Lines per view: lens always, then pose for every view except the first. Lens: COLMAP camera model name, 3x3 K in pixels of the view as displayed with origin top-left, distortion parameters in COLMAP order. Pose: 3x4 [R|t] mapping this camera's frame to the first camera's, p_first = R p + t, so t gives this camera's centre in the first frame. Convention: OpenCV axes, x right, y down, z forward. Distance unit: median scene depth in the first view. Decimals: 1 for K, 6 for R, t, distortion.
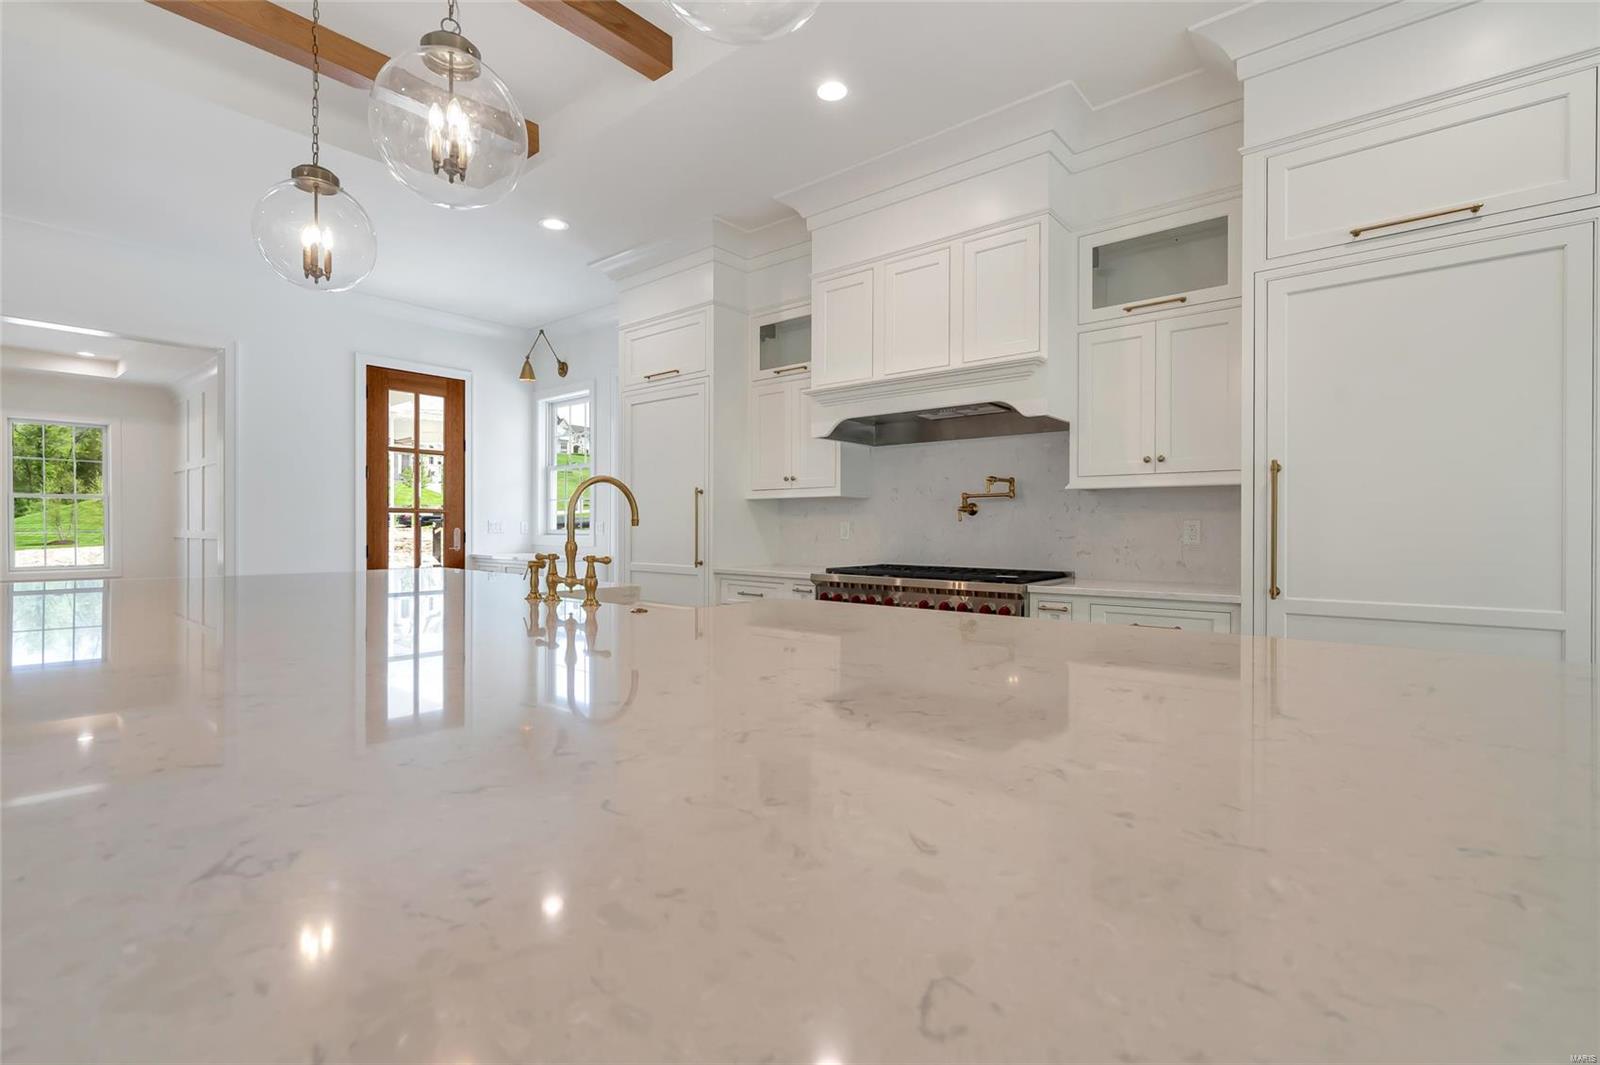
lens RADIAL K [[733.3, 0, 794.9], [0, 733.3, 531.6], [0, 0, 1]] dist [-0.003045, 0.000720]
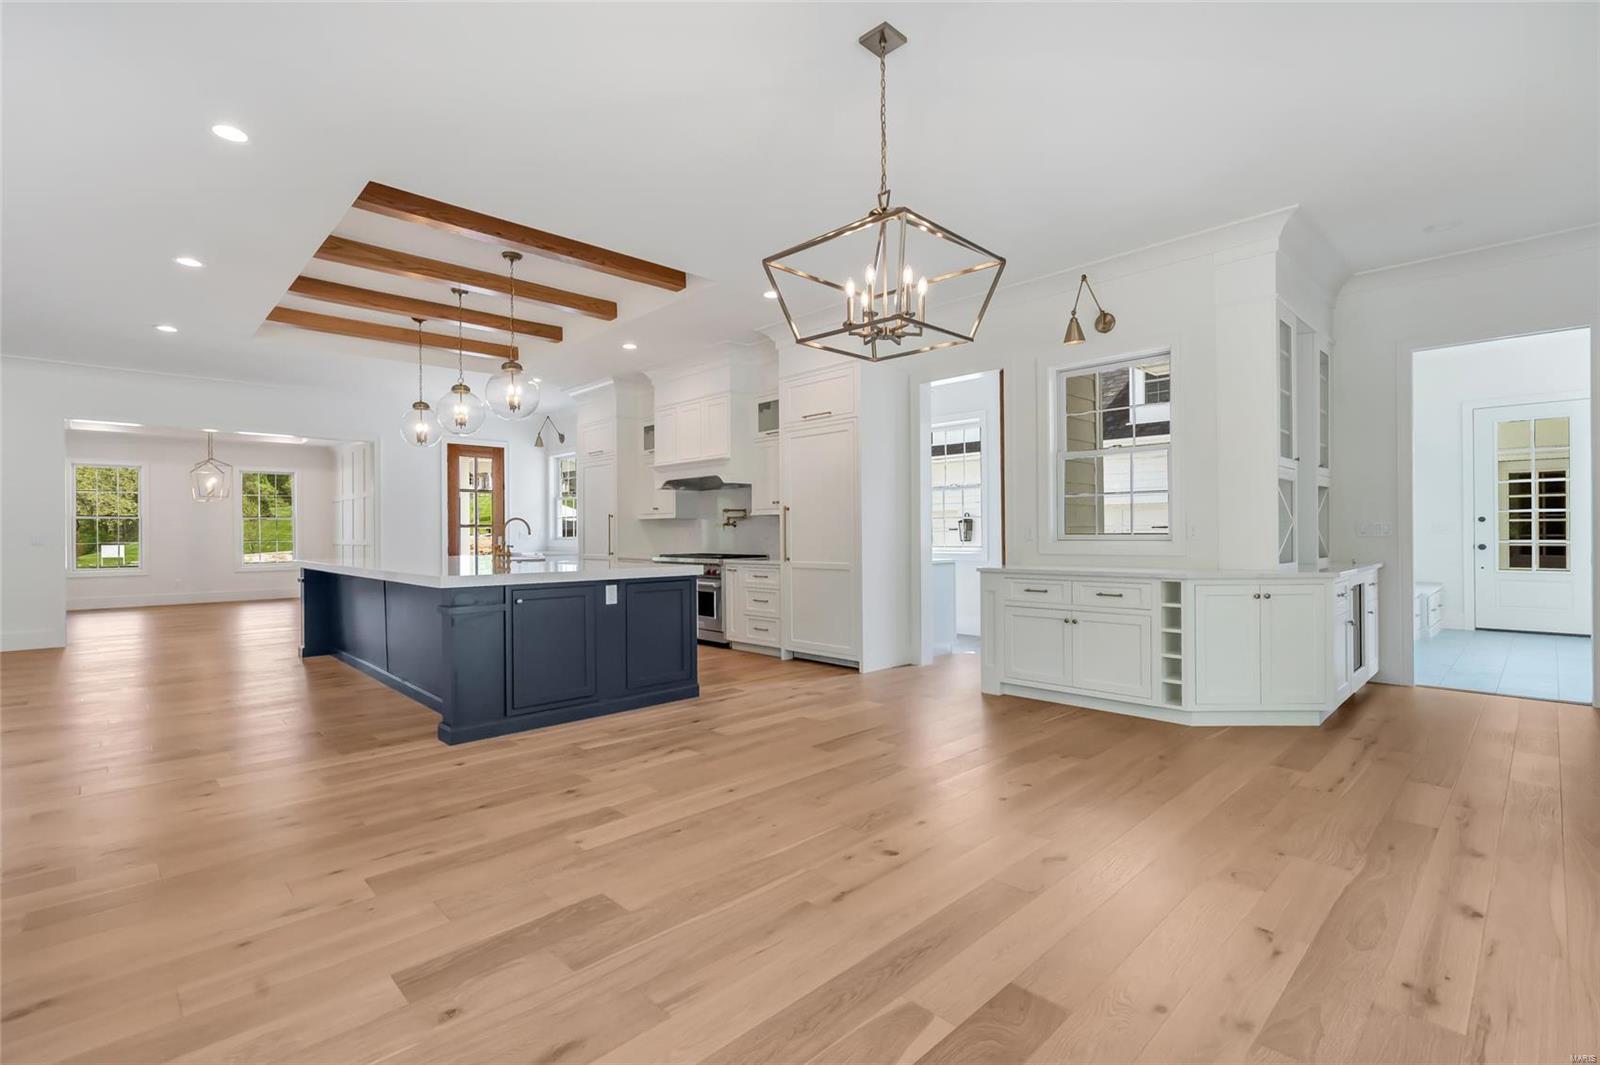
lens RADIAL K [[733.3, 0, 794.9], [0, 733.3, 531.6], [0, 0, 1]] dist [-0.003045, 0.000720]
pose [[0.994552, -0.009217, -0.103831, 0.427783], [0.008343, 0.999926, -0.008854, 0.005601], [0.103904, 0.007939, 0.994556, -0.663338]]
